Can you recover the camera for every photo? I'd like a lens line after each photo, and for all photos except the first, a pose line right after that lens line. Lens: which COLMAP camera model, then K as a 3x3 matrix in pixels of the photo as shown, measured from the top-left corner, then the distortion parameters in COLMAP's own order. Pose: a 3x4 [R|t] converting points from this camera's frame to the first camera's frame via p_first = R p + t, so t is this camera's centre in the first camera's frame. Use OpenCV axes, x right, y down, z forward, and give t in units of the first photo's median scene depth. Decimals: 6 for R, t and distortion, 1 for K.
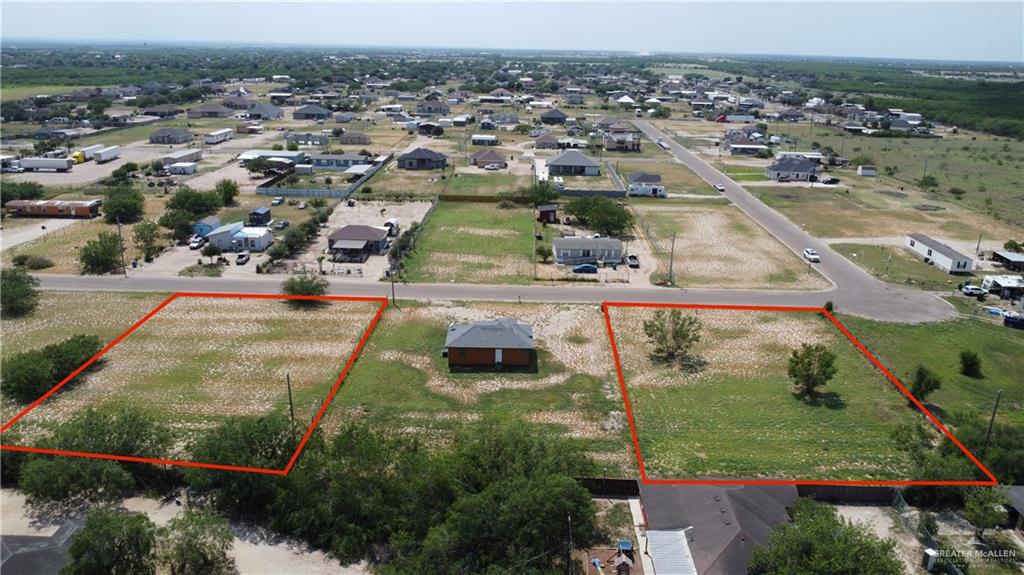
lens RADIAL K [[744.8, 0, 512.0], [0, 744.8, 287.5], [0, 0, 1]] dist [-0.027271, -0.006702]
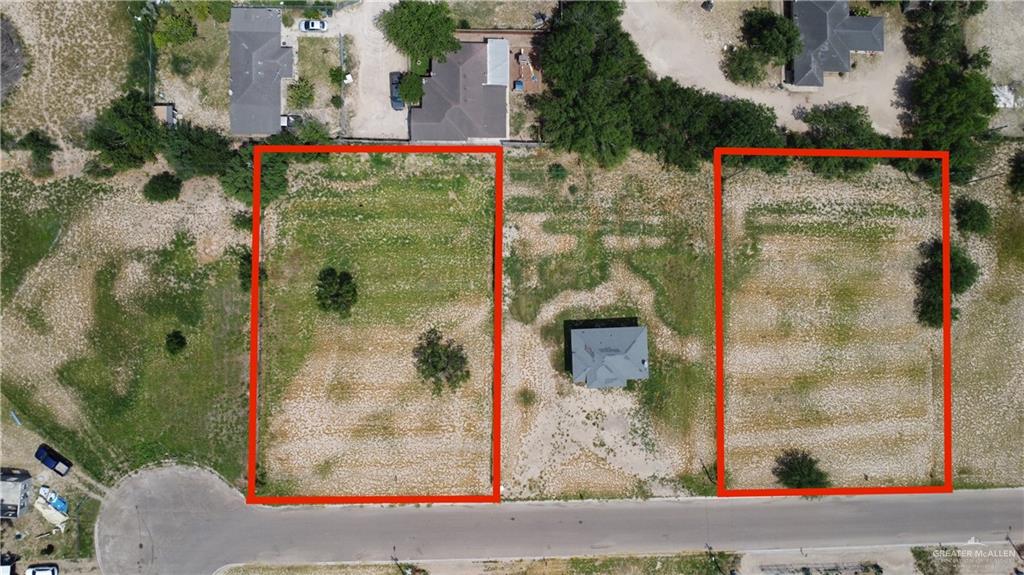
lens RADIAL K [[744.8, 0, 512.0], [0, 744.8, 287.5], [0, 0, 1]] dist [-0.027271, -0.006702]
pose [[-0.996141, 0.025676, -0.083929, 0.150564], [-0.087720, -0.323332, 0.942211, -0.682436], [-0.002945, 0.945937, 0.324337, 0.397398]]
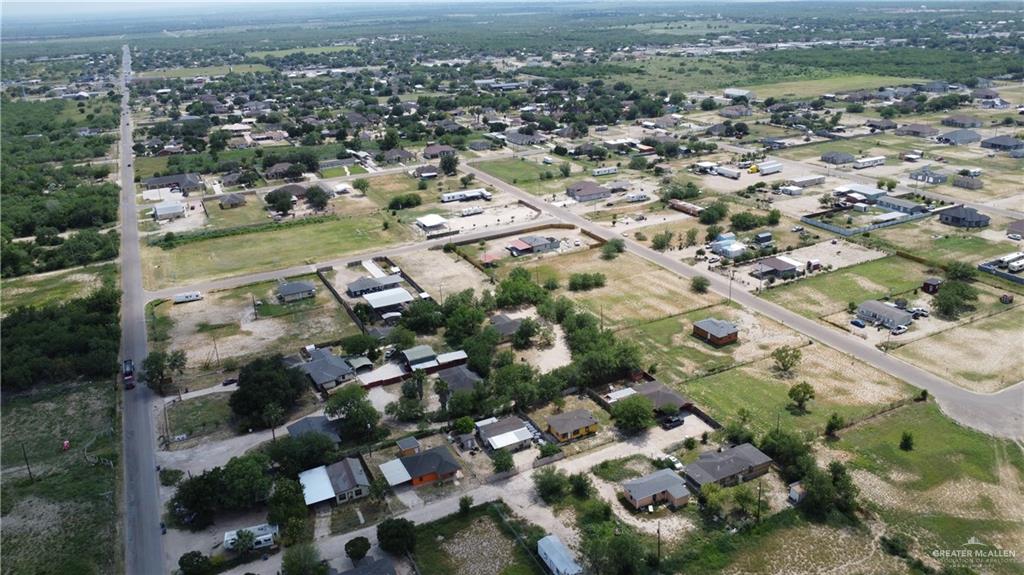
lens RADIAL K [[744.8, 0, 512.0], [0, 744.8, 287.5], [0, 0, 1]] dist [-0.027271, -0.006702]
pose [[0.464070, 0.291123, -0.836592, 1.058213], [-0.229795, 0.951682, 0.203702, -0.250567], [0.855472, 0.097713, 0.508546, -0.435512]]
